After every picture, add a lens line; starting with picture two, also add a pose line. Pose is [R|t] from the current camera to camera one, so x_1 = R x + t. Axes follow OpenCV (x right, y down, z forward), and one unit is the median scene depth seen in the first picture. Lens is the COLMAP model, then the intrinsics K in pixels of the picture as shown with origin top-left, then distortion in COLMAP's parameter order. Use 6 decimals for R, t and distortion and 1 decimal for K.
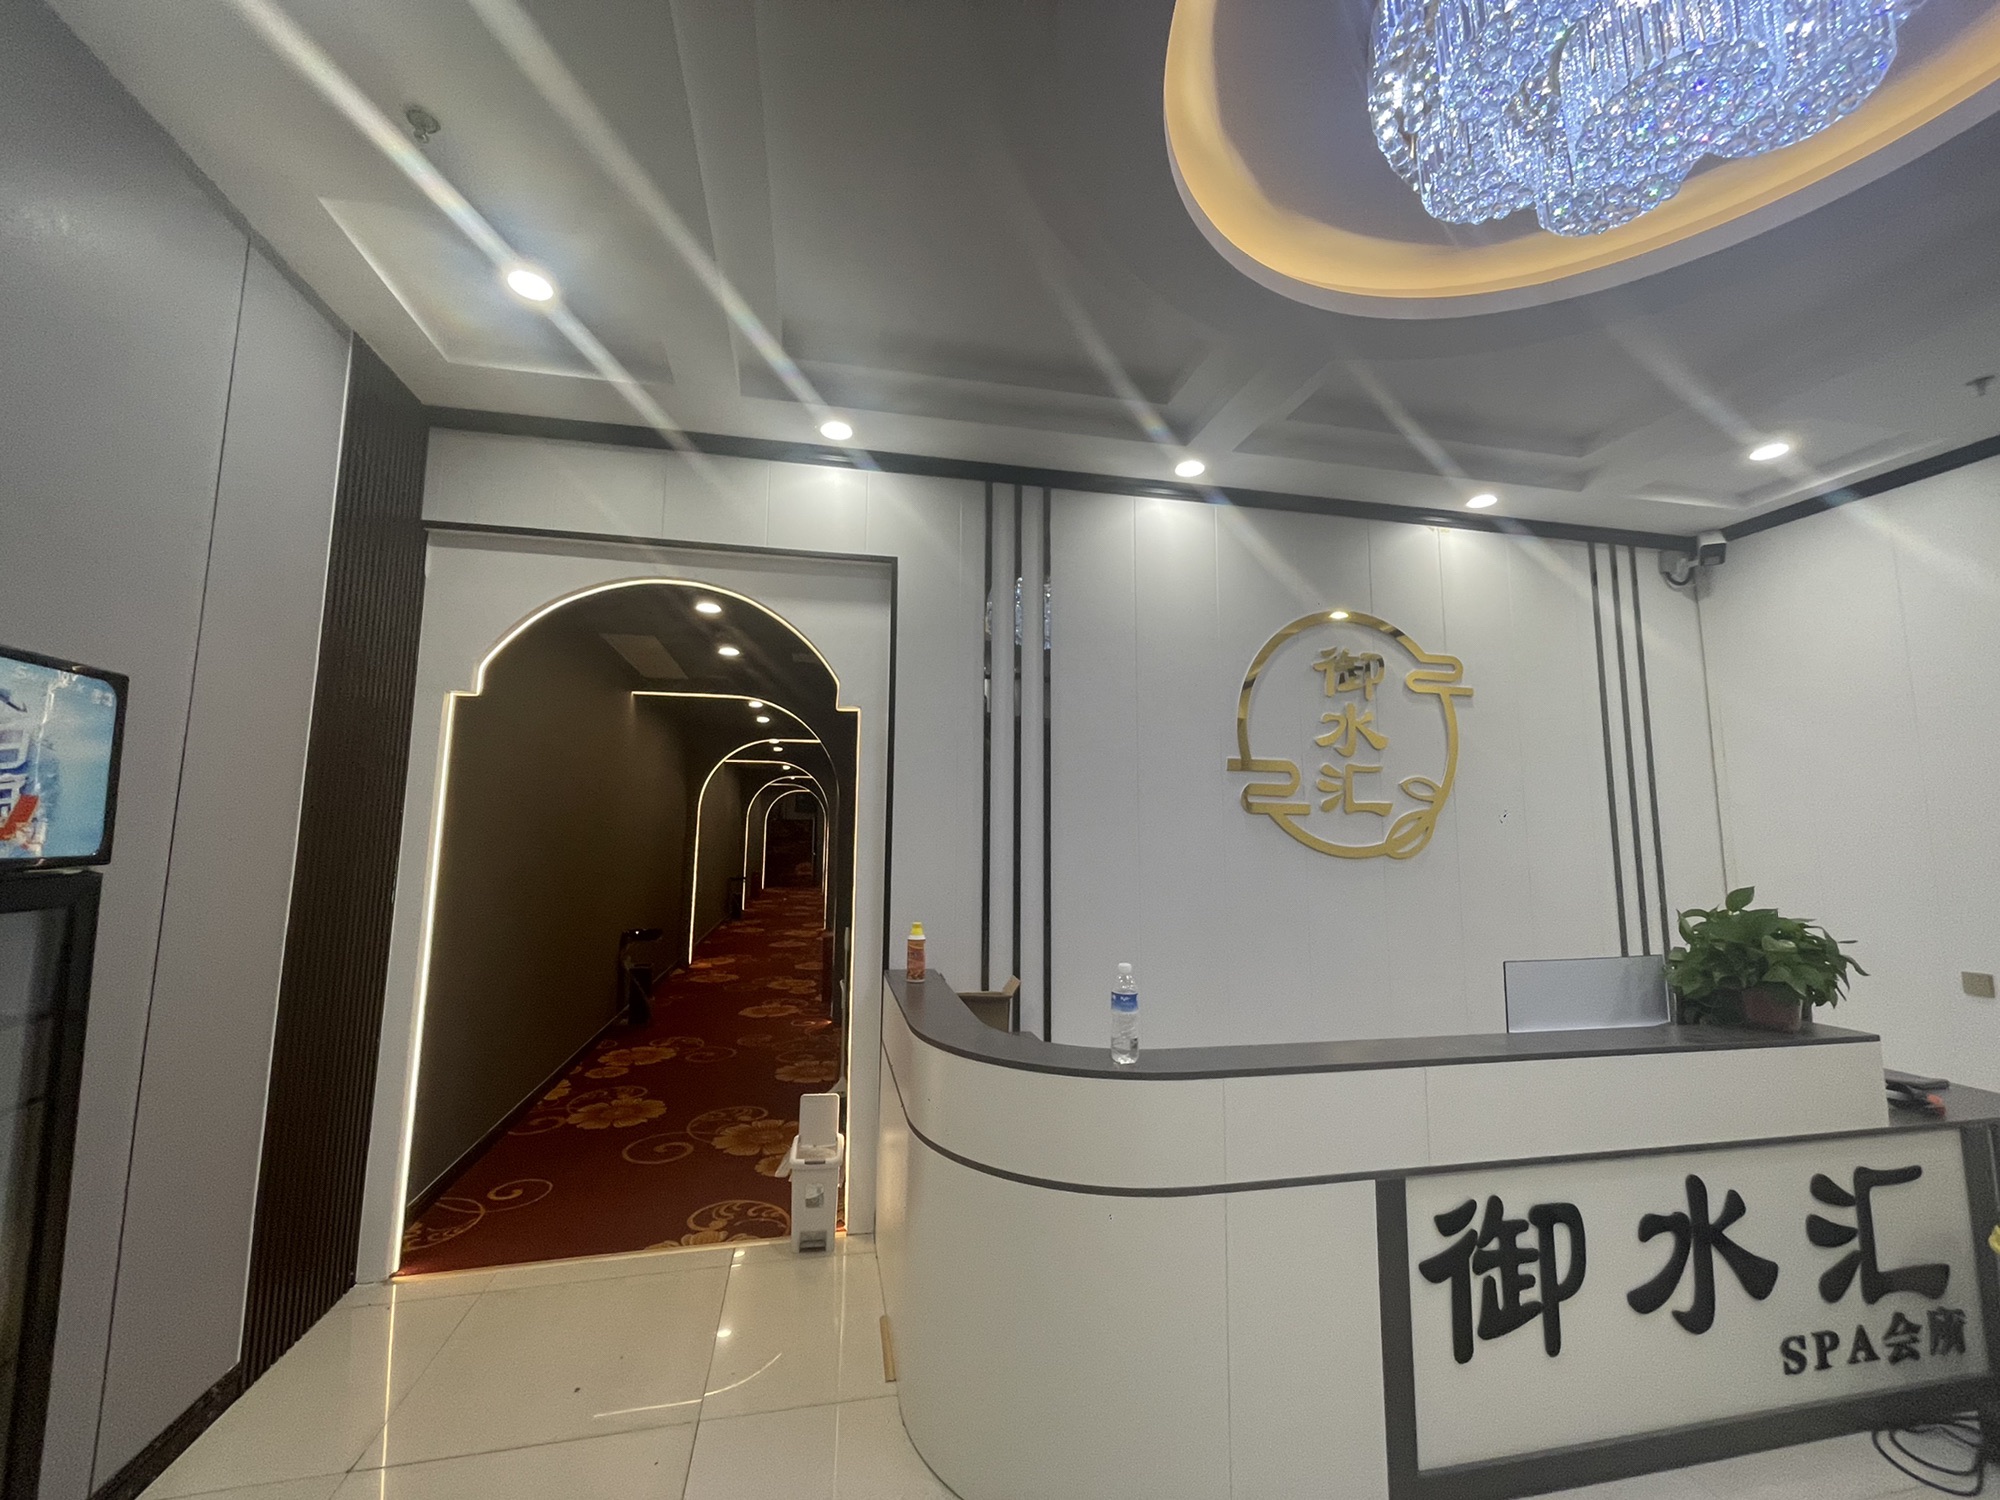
lens RADIAL K [[808.3, 0, 1000.0], [0, 808.3, 750.0], [0, 0, 1]] dist [0.000537, -0.000009]
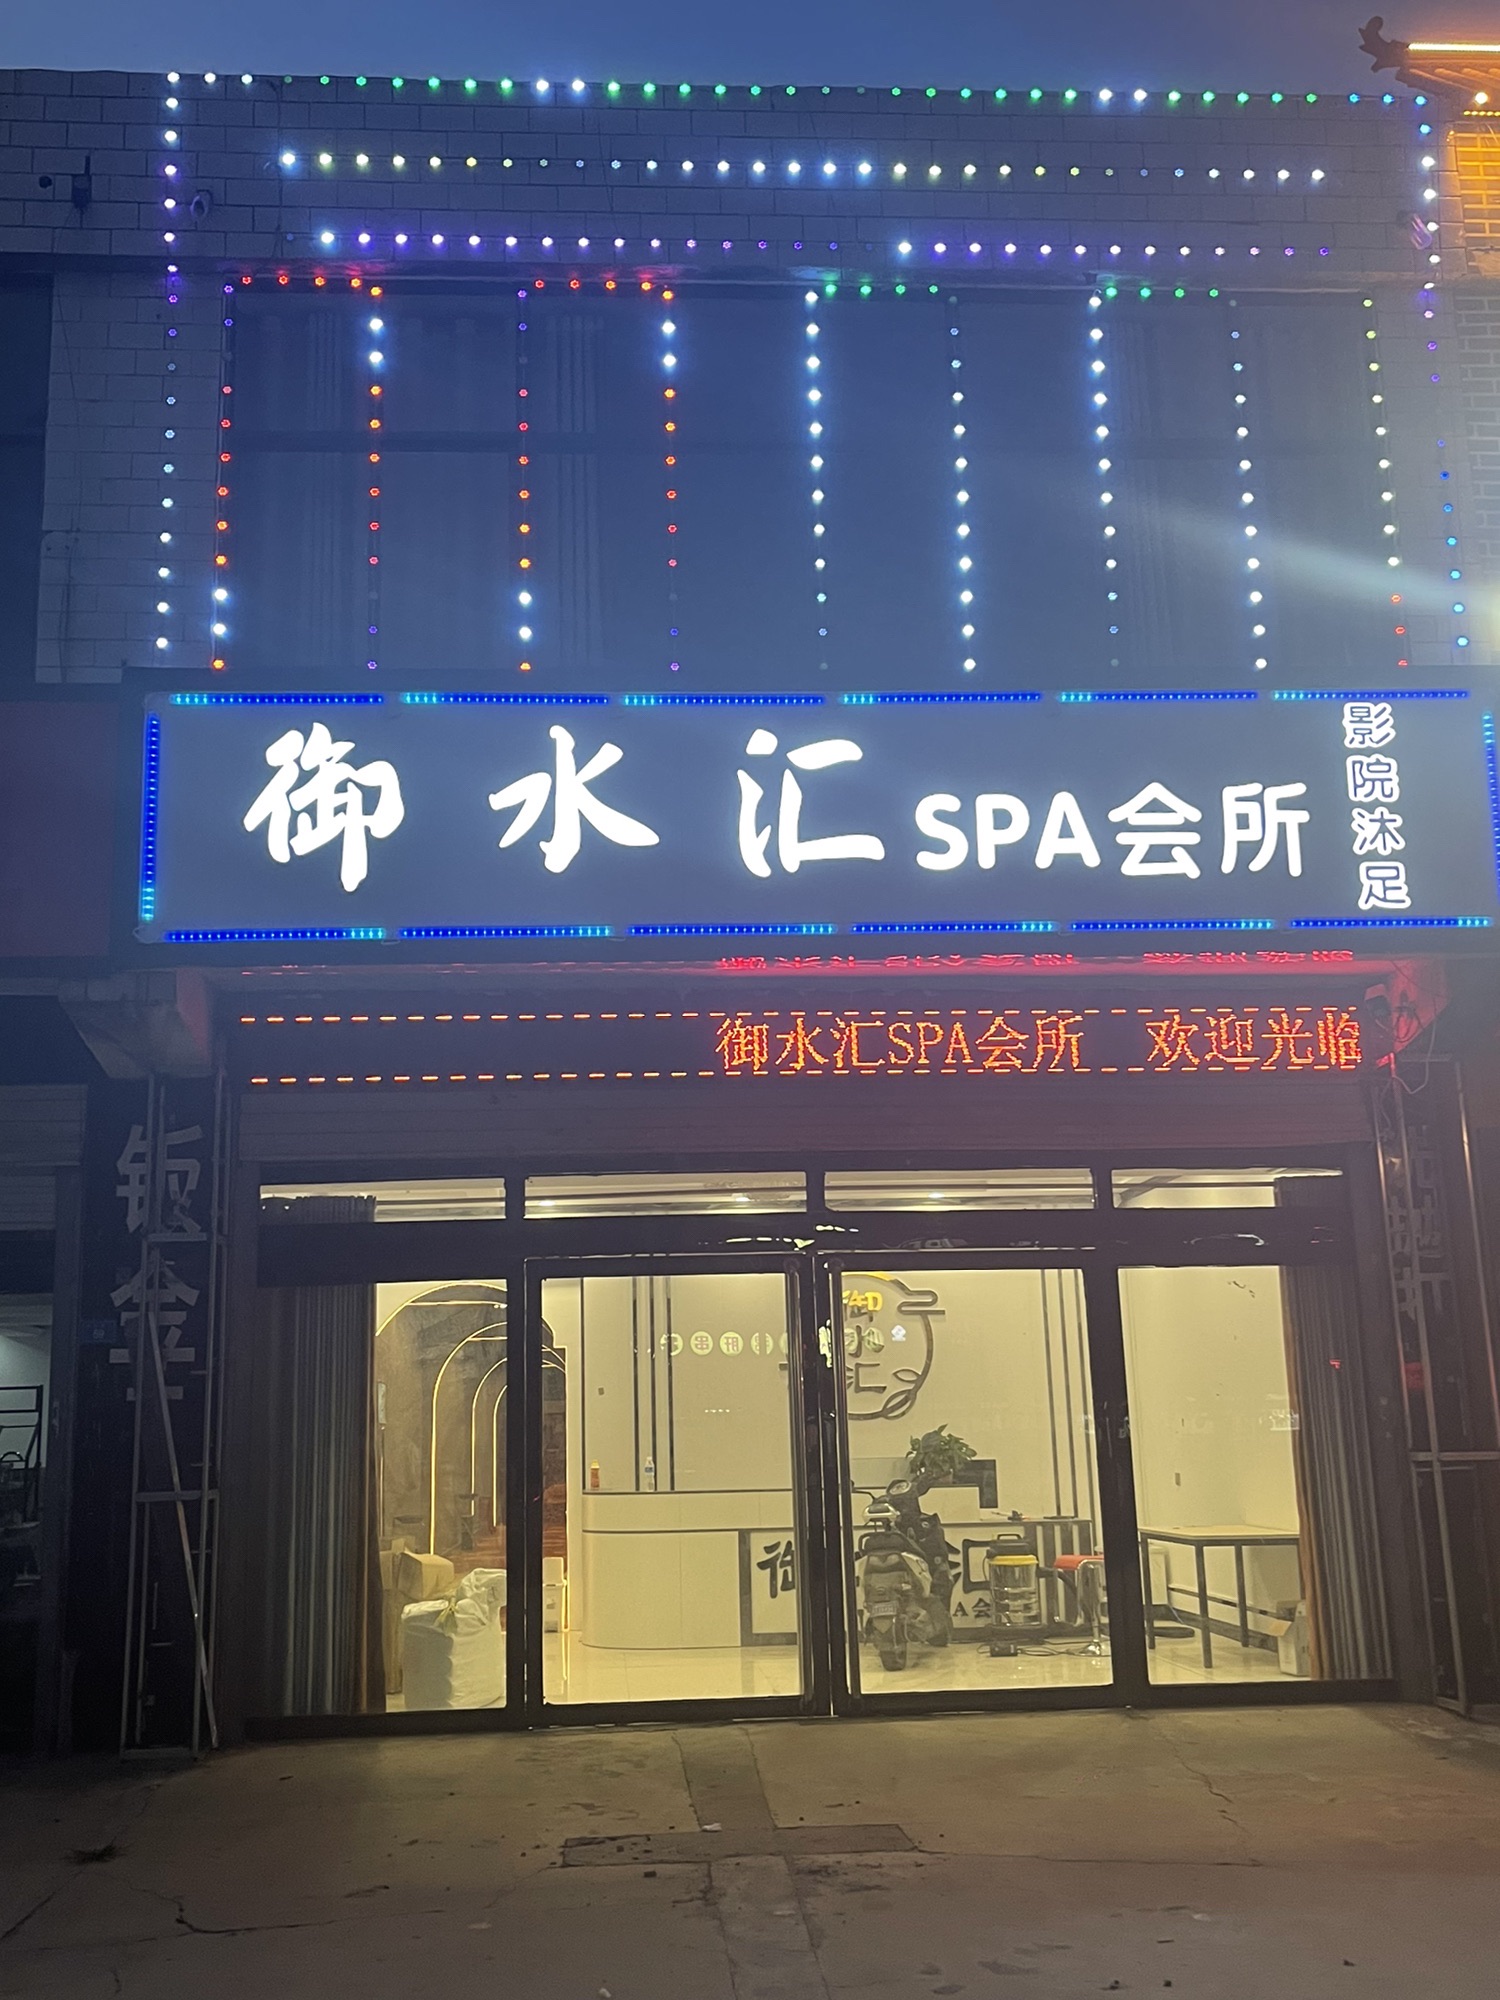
lens RADIAL K [[1935.3, 0, 750.0], [0, 1935.3, 1000.0], [0, 0, 1]] dist [-0.008057, -0.002588]
pose [[0.987475, -0.063455, -0.144454, 0.767696], [0.047589, 0.992708, -0.110755, -0.266649], [0.150429, 0.102493, 0.983294, -2.785624]]
